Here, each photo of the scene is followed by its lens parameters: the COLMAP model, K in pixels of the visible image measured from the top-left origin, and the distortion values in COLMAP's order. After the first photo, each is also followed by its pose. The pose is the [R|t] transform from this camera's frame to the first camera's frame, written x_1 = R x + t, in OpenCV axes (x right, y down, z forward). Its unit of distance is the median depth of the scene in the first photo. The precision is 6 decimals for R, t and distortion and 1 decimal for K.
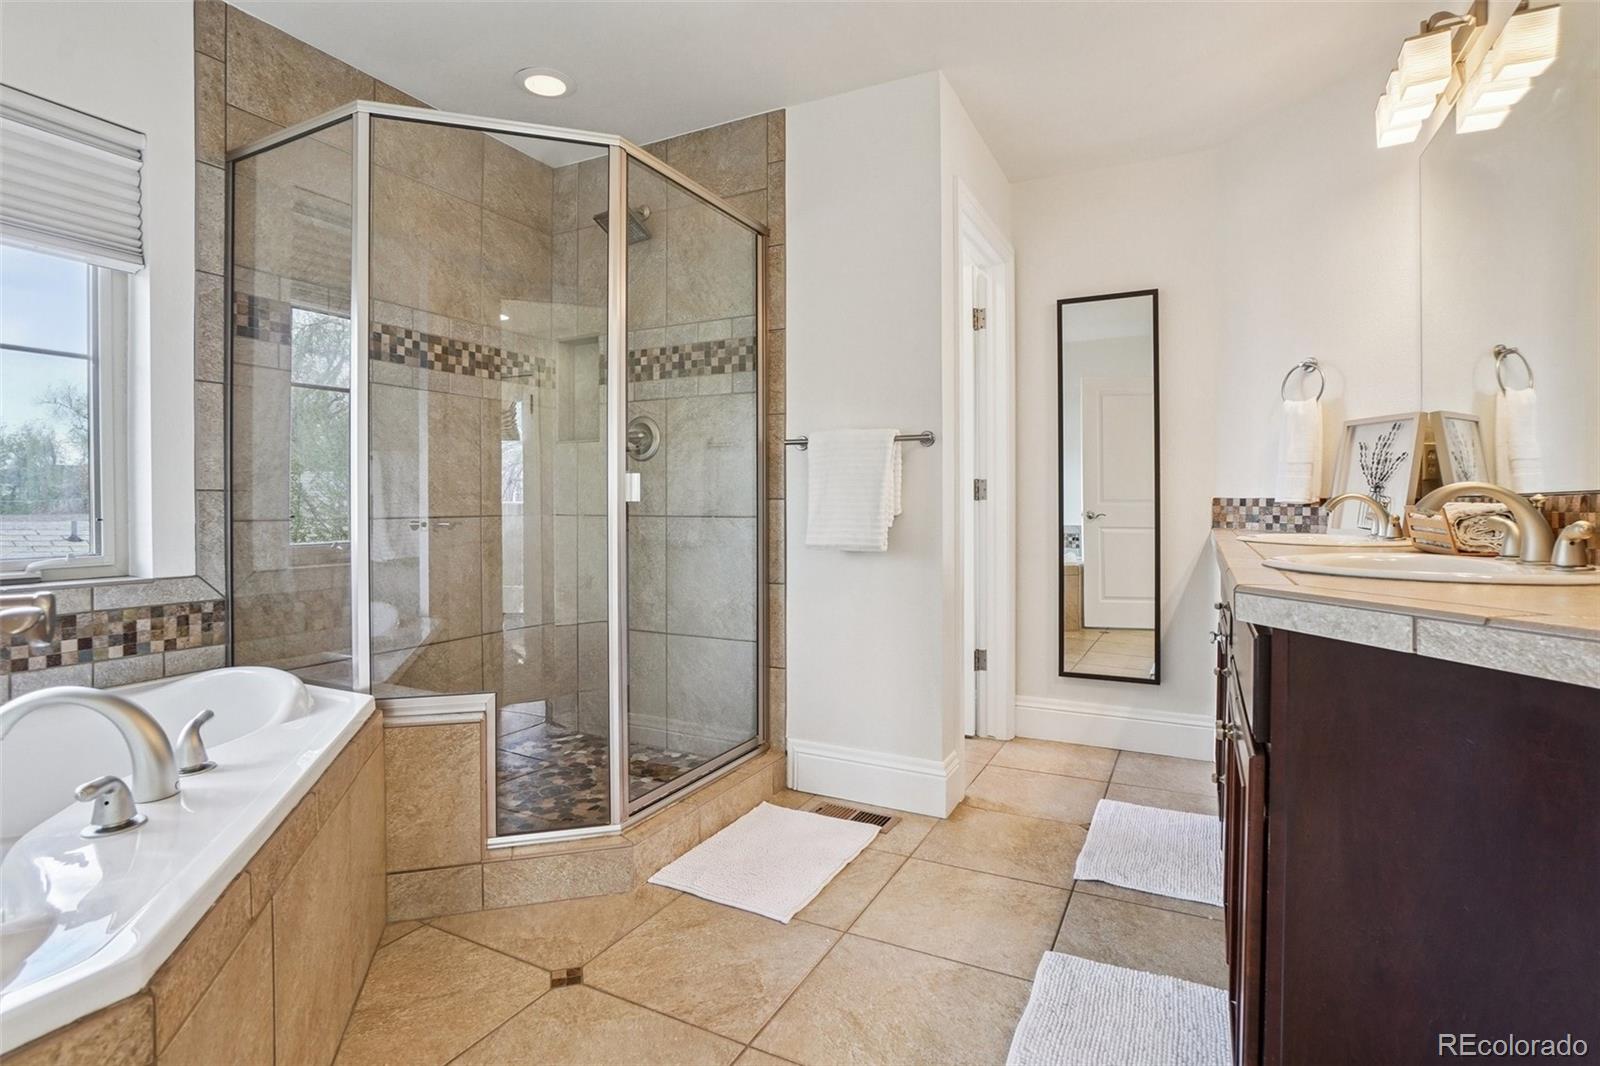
lens RADIAL K [[772.9, 0, 800.1], [0, 772.9, 519.8], [0, 0, 1]] dist [-0.001076, 0.000224]
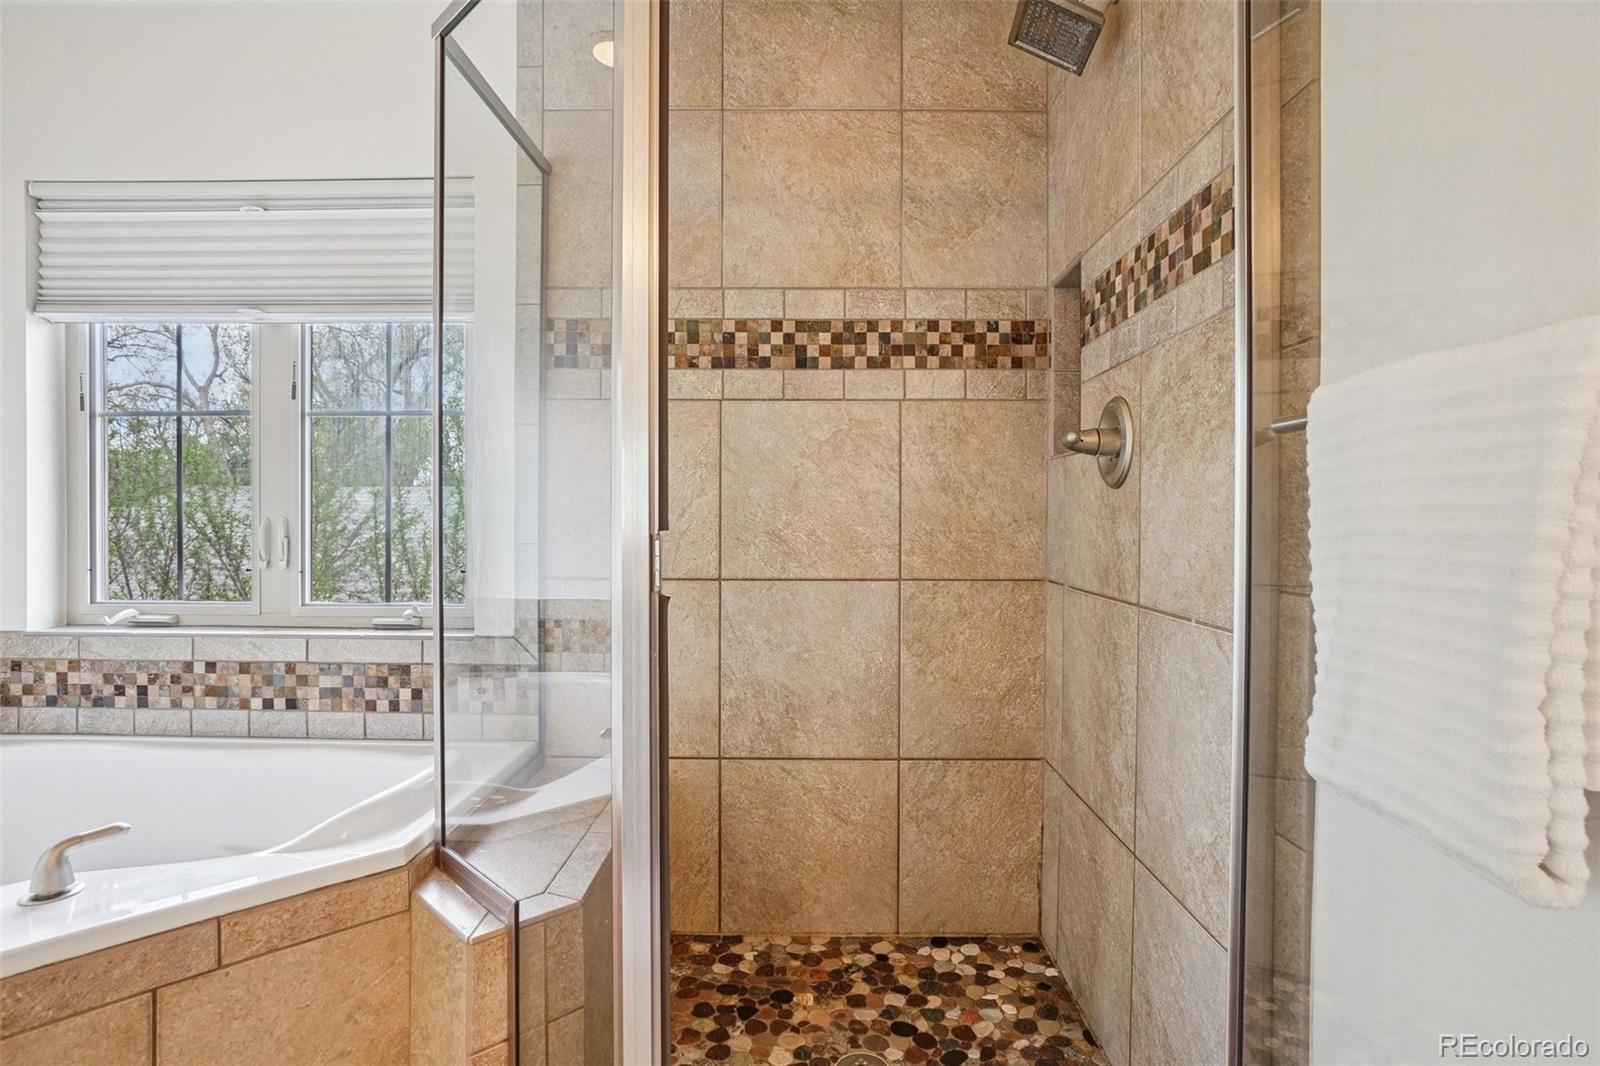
lens RADIAL K [[859.4, 0, 801.9], [0, 859.4, 521.7], [0, 0, 1]] dist [-0.025813, 0.003353]
pose [[0.462377, 0.017814, -0.886504, 0.209434], [-0.026473, 0.999630, 0.006279, -0.060187], [0.886288, 0.020565, 0.462678, 0.625756]]
